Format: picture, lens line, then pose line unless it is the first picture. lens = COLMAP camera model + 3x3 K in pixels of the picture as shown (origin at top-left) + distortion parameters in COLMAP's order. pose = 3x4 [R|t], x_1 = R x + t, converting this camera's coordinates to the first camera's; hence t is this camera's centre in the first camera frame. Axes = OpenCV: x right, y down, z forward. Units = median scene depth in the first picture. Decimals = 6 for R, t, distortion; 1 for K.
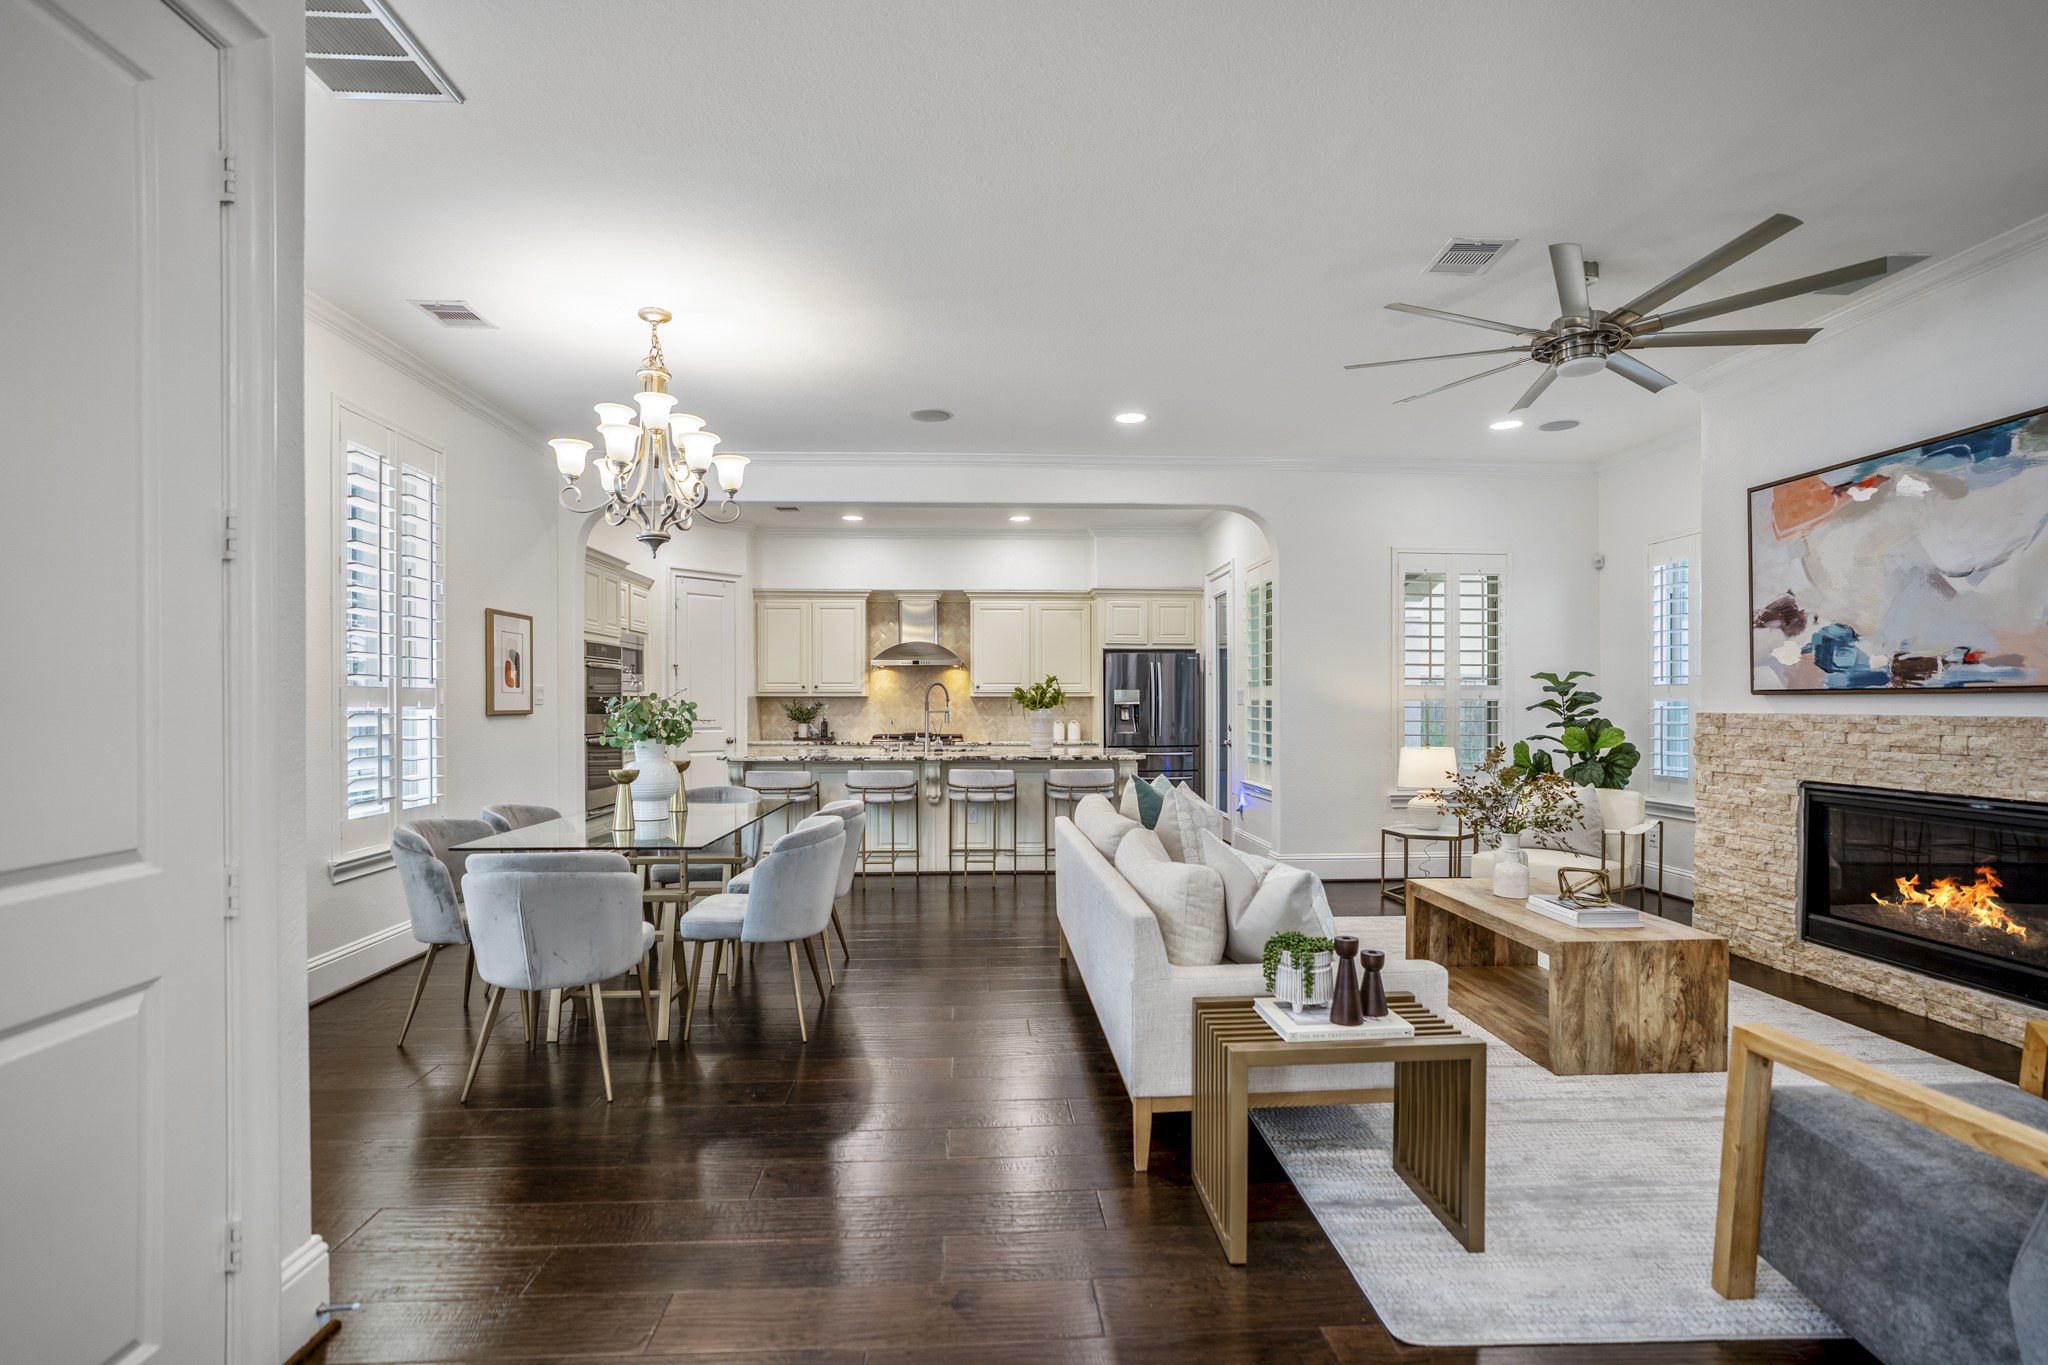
lens RADIAL K [[945.7, 0, 1025.4], [0, 945.7, 714.2], [0, 0, 1]] dist [-0.047541, 0.019026]
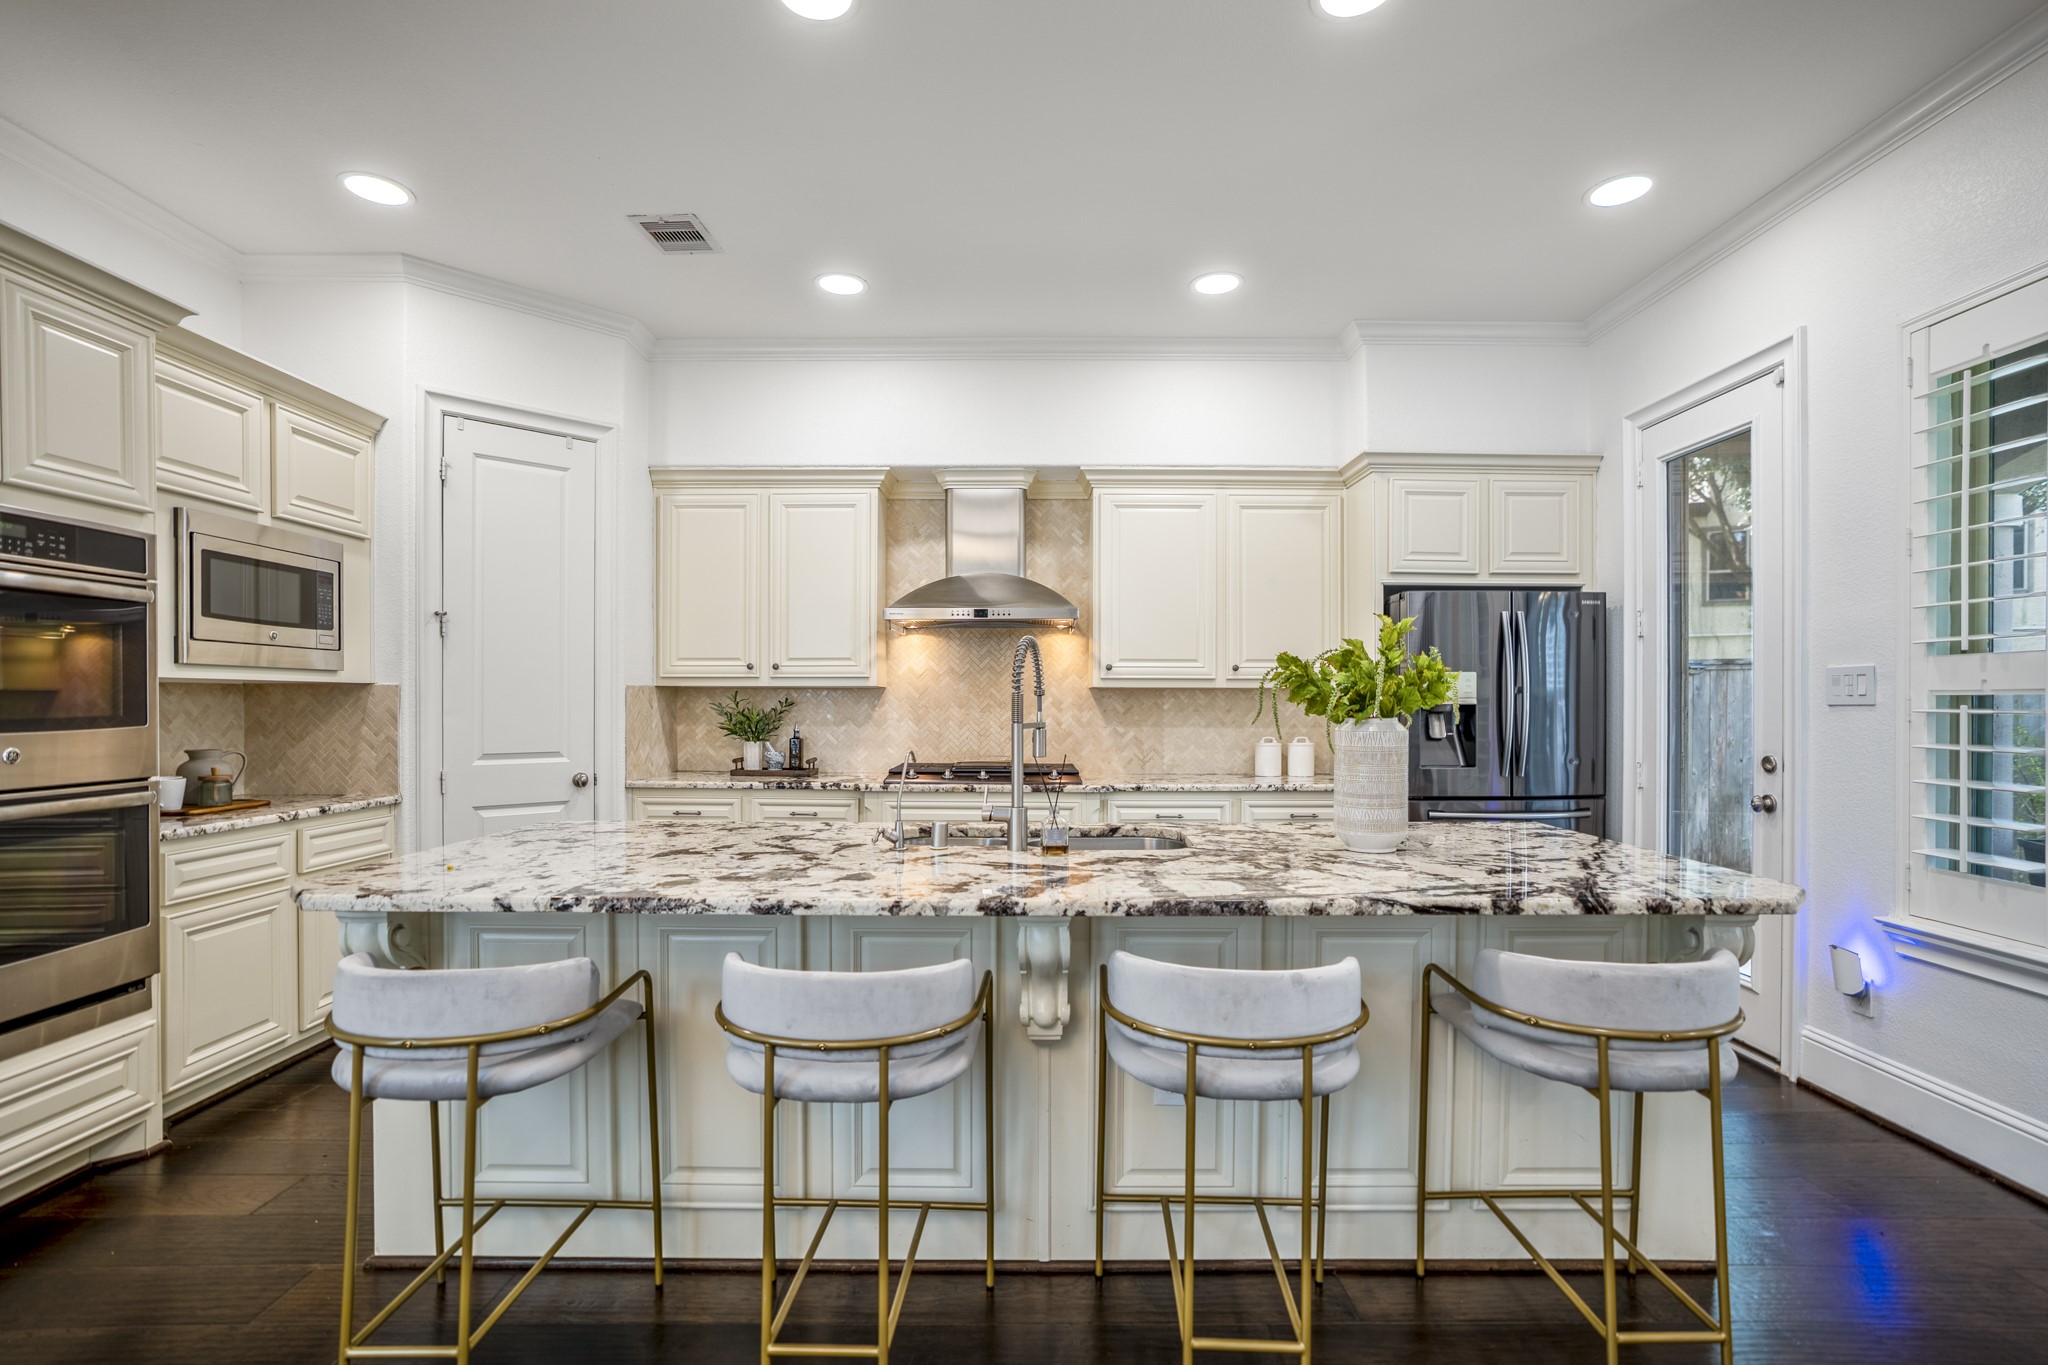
lens RADIAL K [[945.7, 0, 1033.8], [0, 945.7, 703.3], [0, 0, 1]] dist [-0.047541, 0.019026]
pose [[0.998372, 0.002071, -0.057007, -0.103634], [-0.002607, 0.999953, -0.009333, -0.010001], [0.056985, 0.009467, 0.998330, 0.877174]]
